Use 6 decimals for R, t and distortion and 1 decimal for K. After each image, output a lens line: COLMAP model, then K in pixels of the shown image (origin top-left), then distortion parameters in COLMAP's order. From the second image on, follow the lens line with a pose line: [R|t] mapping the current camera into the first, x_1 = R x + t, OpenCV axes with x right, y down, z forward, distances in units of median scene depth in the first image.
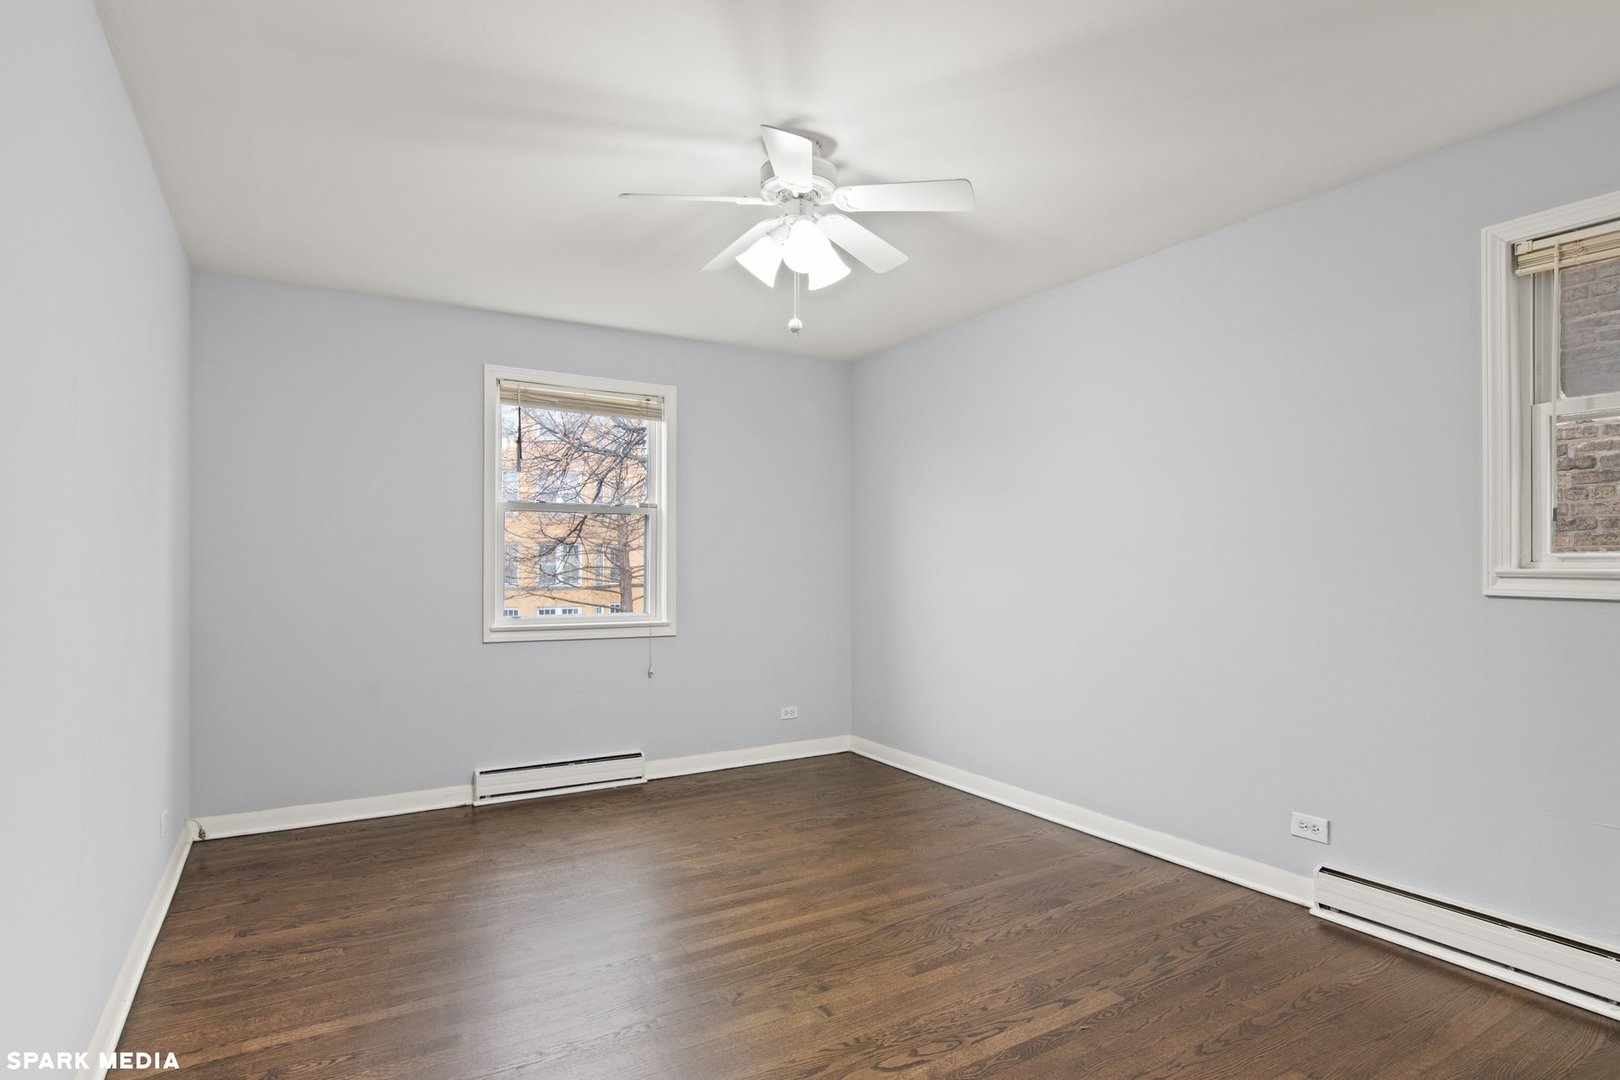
lens RADIAL K [[828.4, 0, 809.1], [0, 828.4, 554.0], [0, 0, 1]] dist [-0.001060, 0.000052]
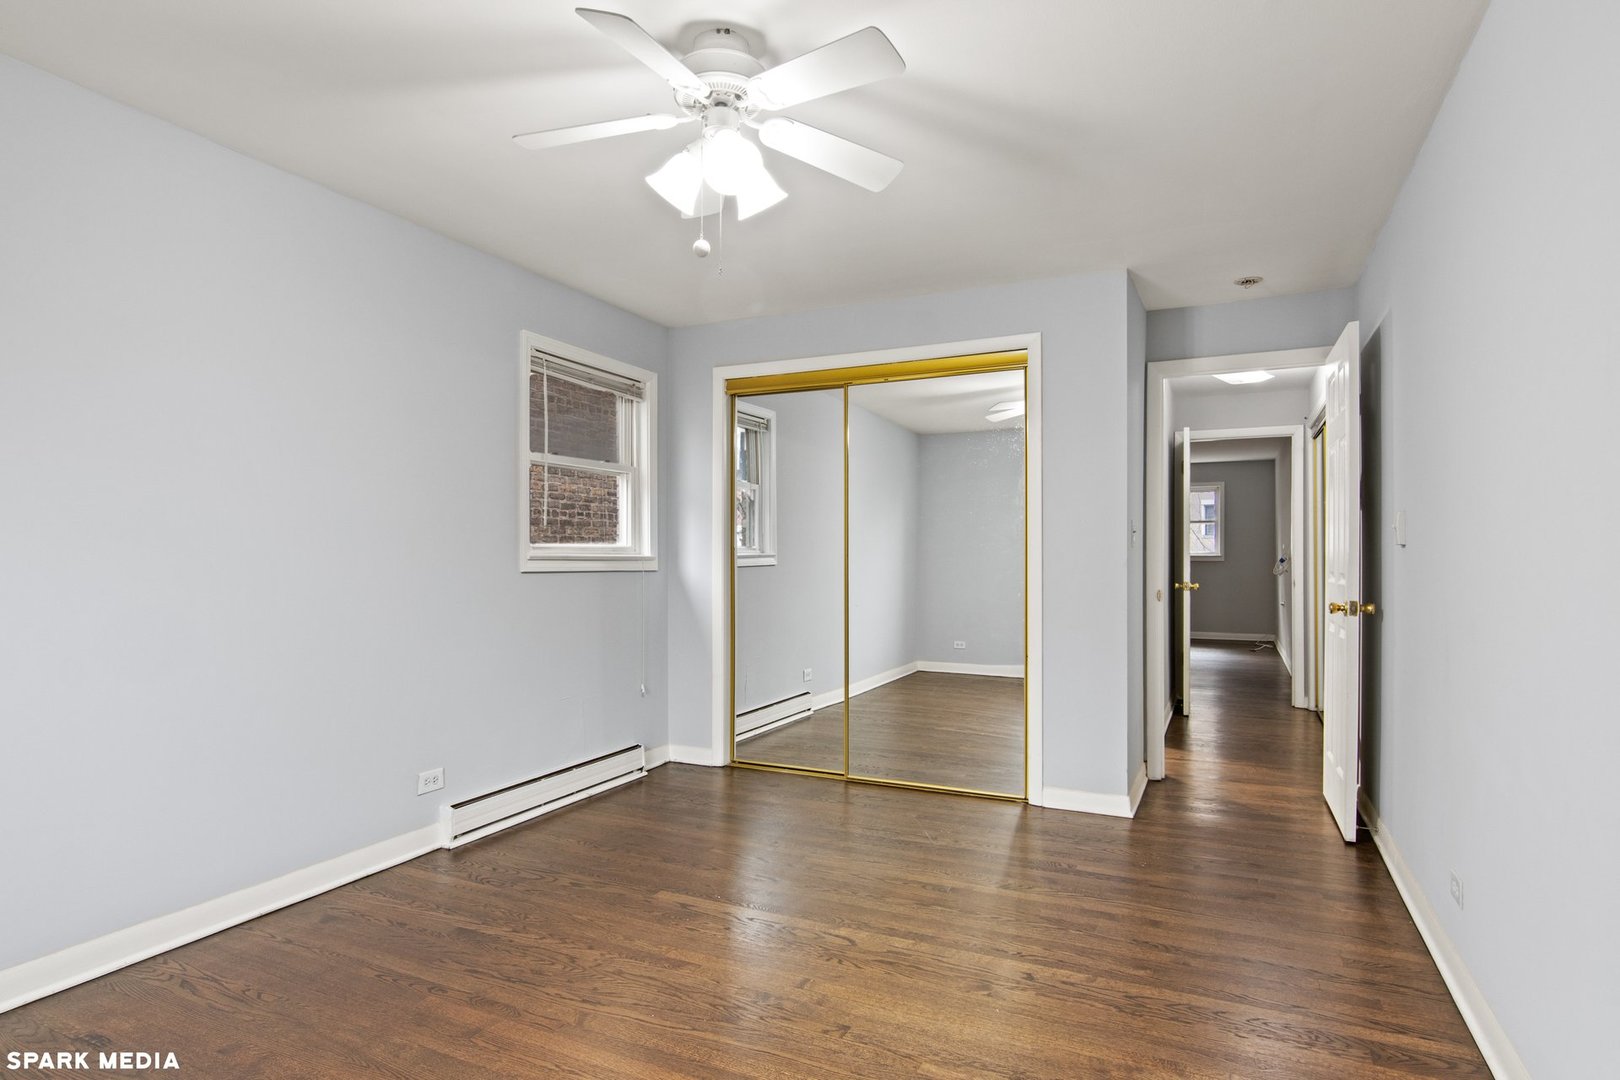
lens RADIAL K [[828.4, 0, 809.1], [0, 828.4, 554.0], [0, 0, 1]] dist [-0.001060, 0.000052]
pose [[-0.519209, -0.001187, 0.854647, -0.736798], [-0.008956, 0.999952, -0.004051, 0.017569], [-0.854601, -0.009757, -0.519194, 1.307173]]
